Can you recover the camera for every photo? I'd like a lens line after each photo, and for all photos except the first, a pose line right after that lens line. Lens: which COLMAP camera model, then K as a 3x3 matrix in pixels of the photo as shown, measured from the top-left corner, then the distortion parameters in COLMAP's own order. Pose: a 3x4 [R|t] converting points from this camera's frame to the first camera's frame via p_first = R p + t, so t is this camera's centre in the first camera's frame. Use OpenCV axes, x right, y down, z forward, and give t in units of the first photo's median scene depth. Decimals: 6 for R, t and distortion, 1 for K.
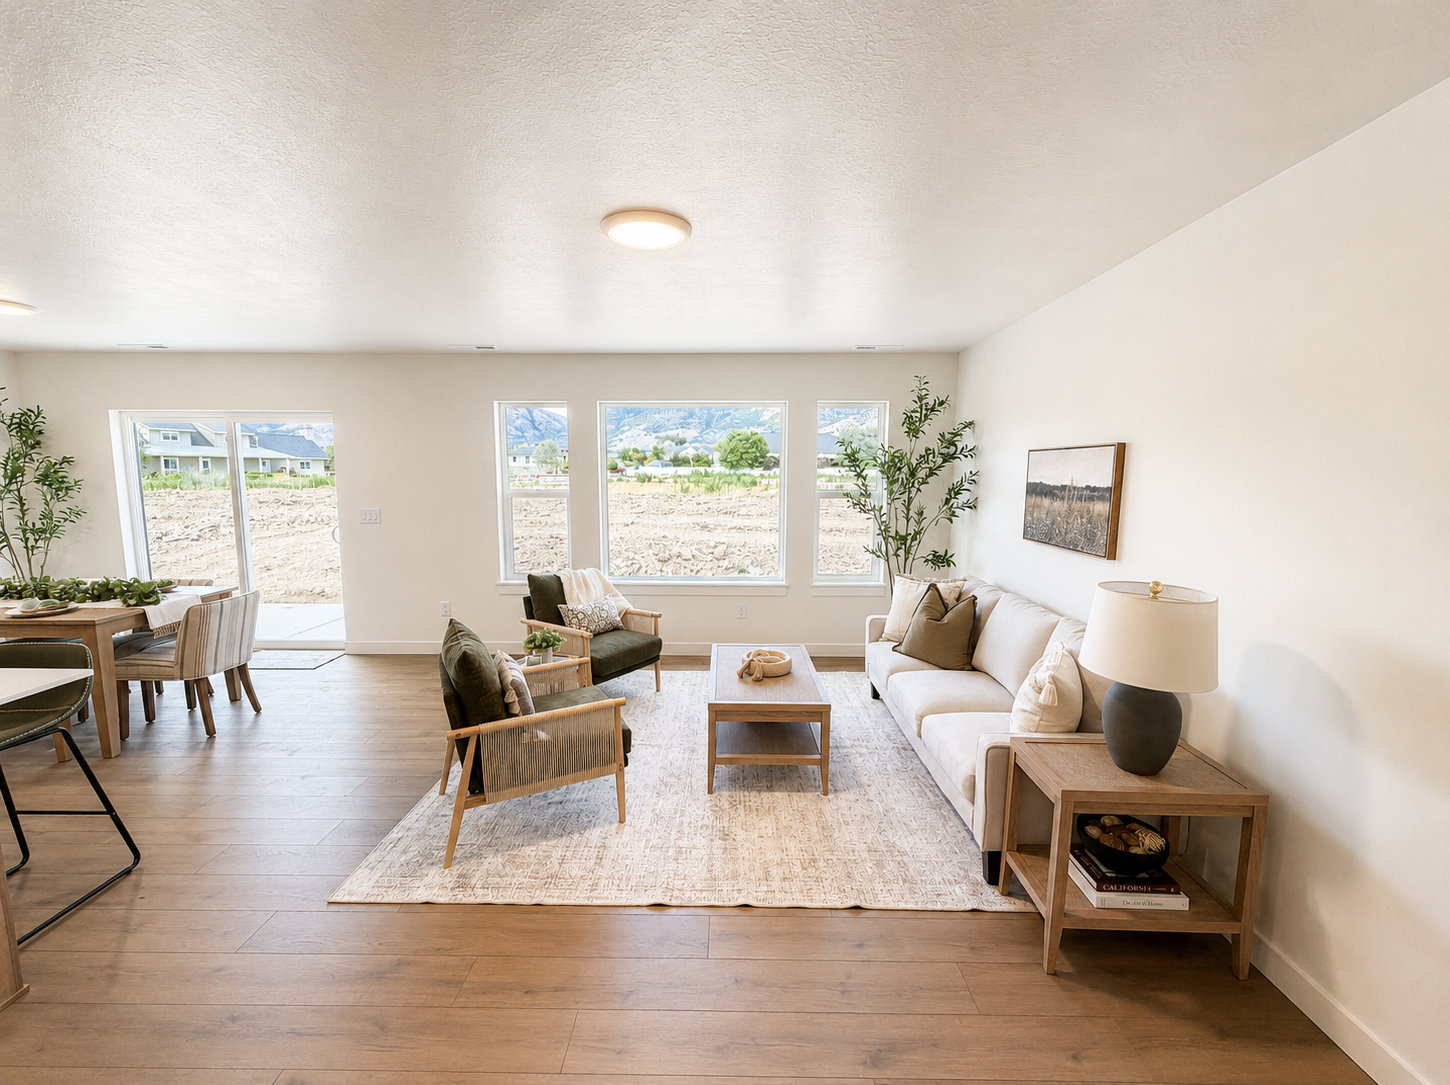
lens RADIAL K [[587.1, 0, 725.0], [0, 587.1, 542.5], [0, 0, 1]] dist [0.000807, 0.000198]
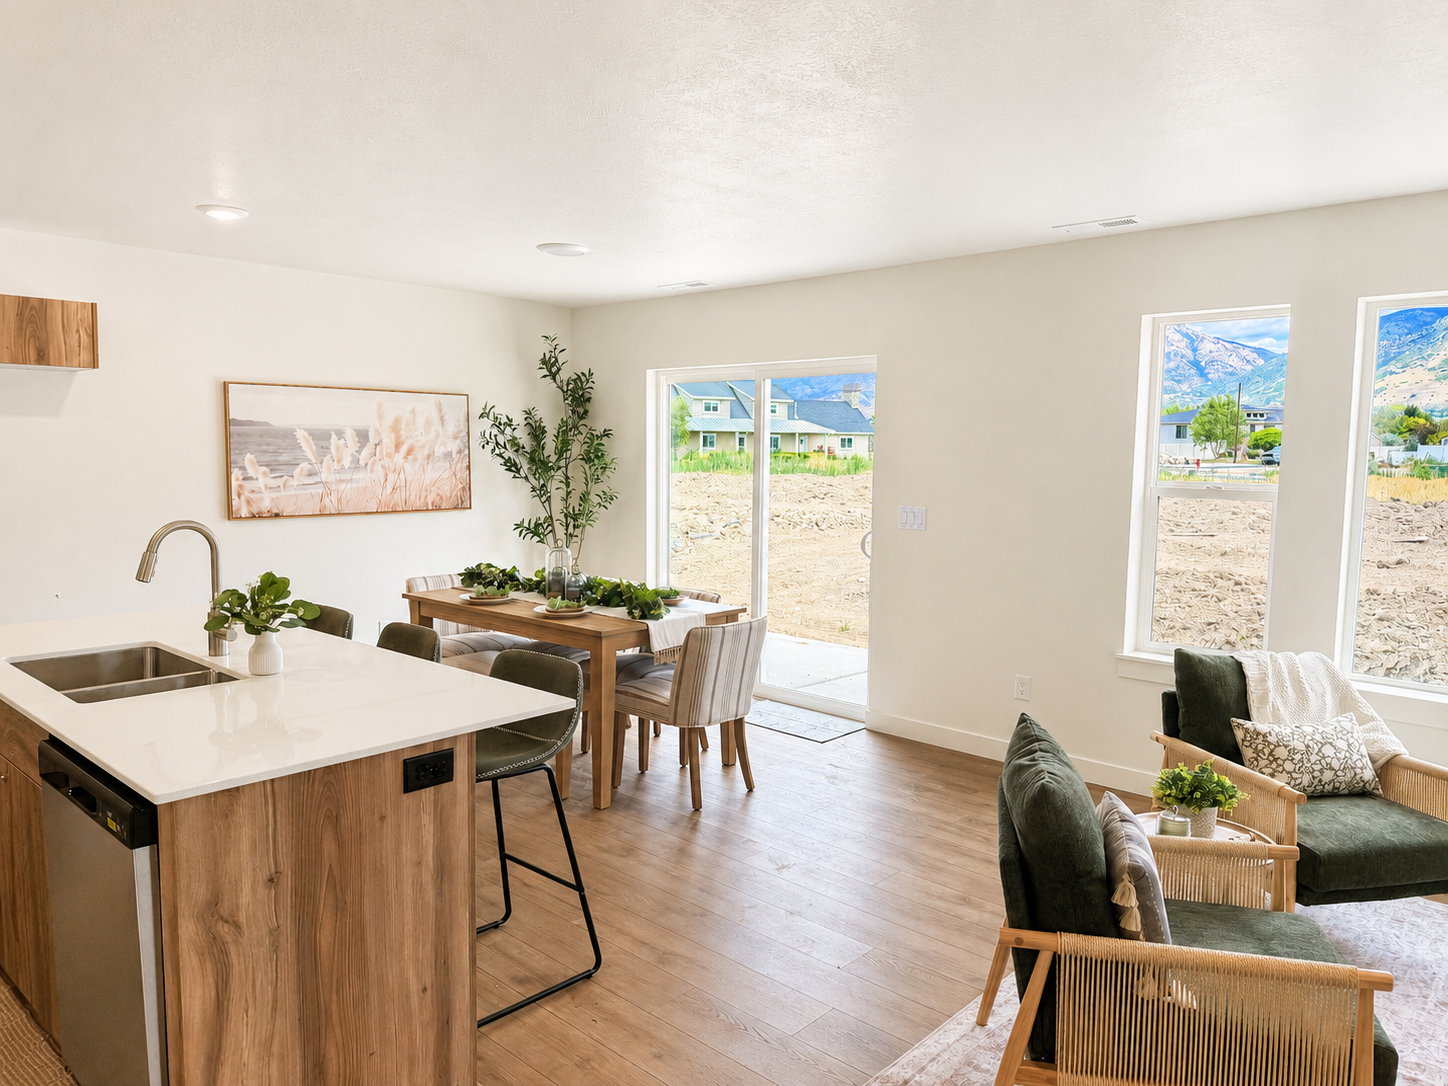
lens RADIAL K [[1019.4, 0, 724.0], [0, 1019.4, 543.0], [0, 0, 1]] dist [-0.005164, -0.005944]
pose [[0.741368, 0.067704, -0.667675, -0.039189], [-0.090258, 0.995918, 0.000769, -0.001322], [0.665002, 0.059692, 0.744453, 0.075309]]
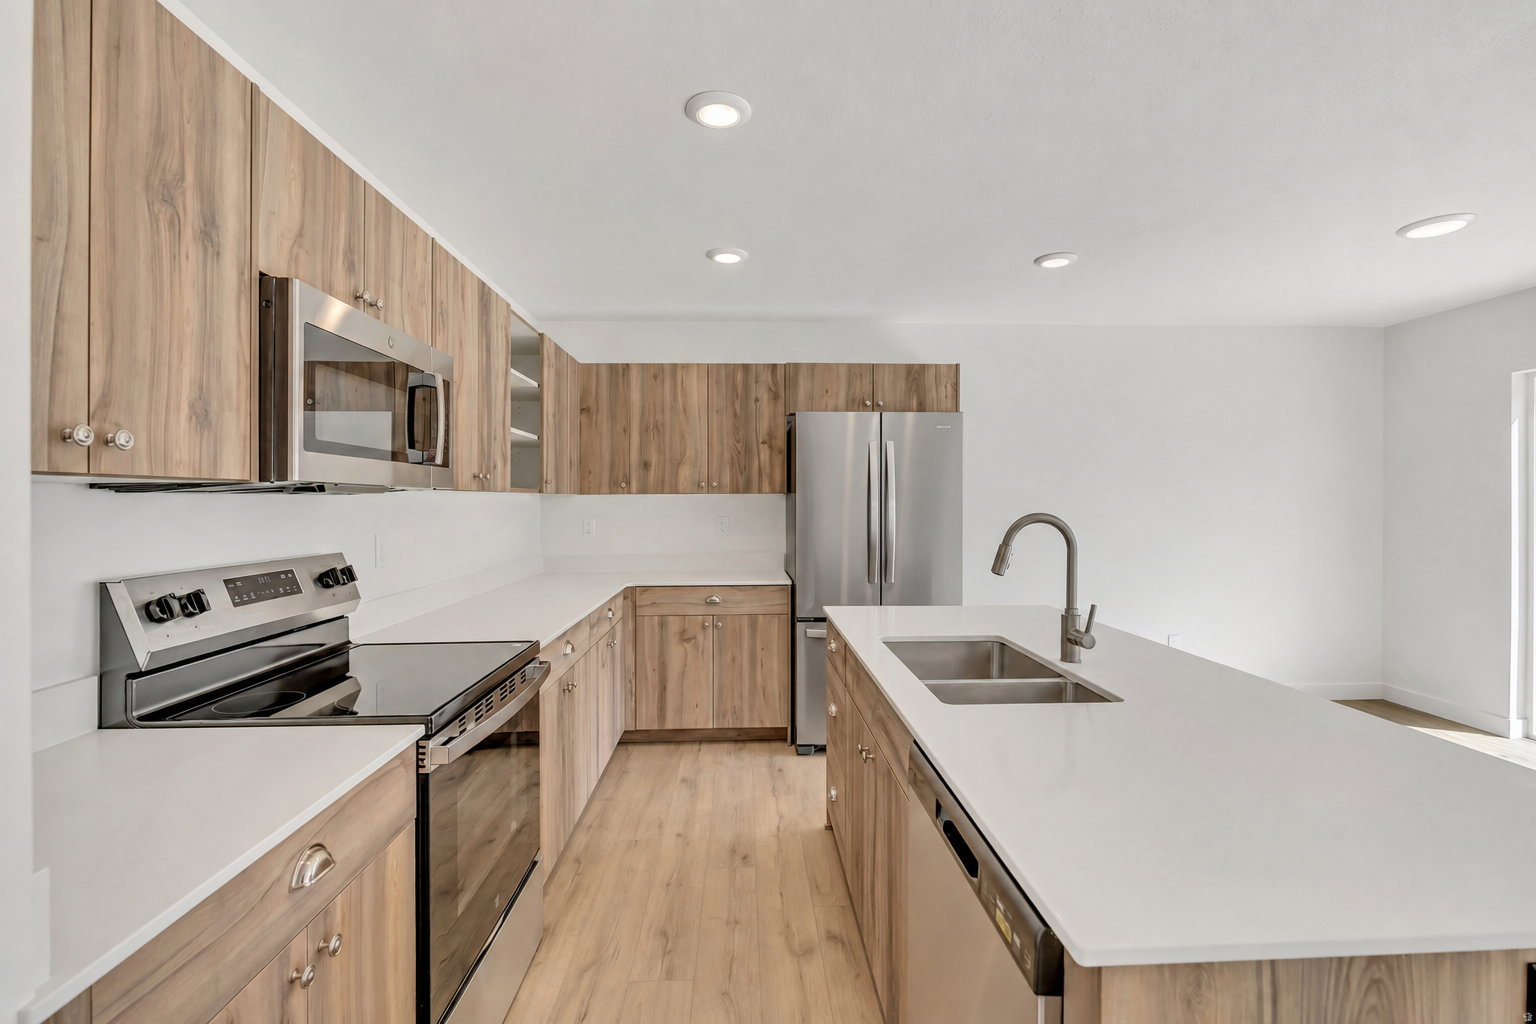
lens RADIAL K [[694.7, 0, 768.0], [0, 694.7, 512.0], [0, 0, 1]] dist [0.001625, 0.000095]
pose [[0.030675, 0.008721, -0.999491, -0.532533], [-0.117075, 0.993110, 0.005072, 0.058549], [0.992649, 0.116860, 0.031485, 0.210808]]
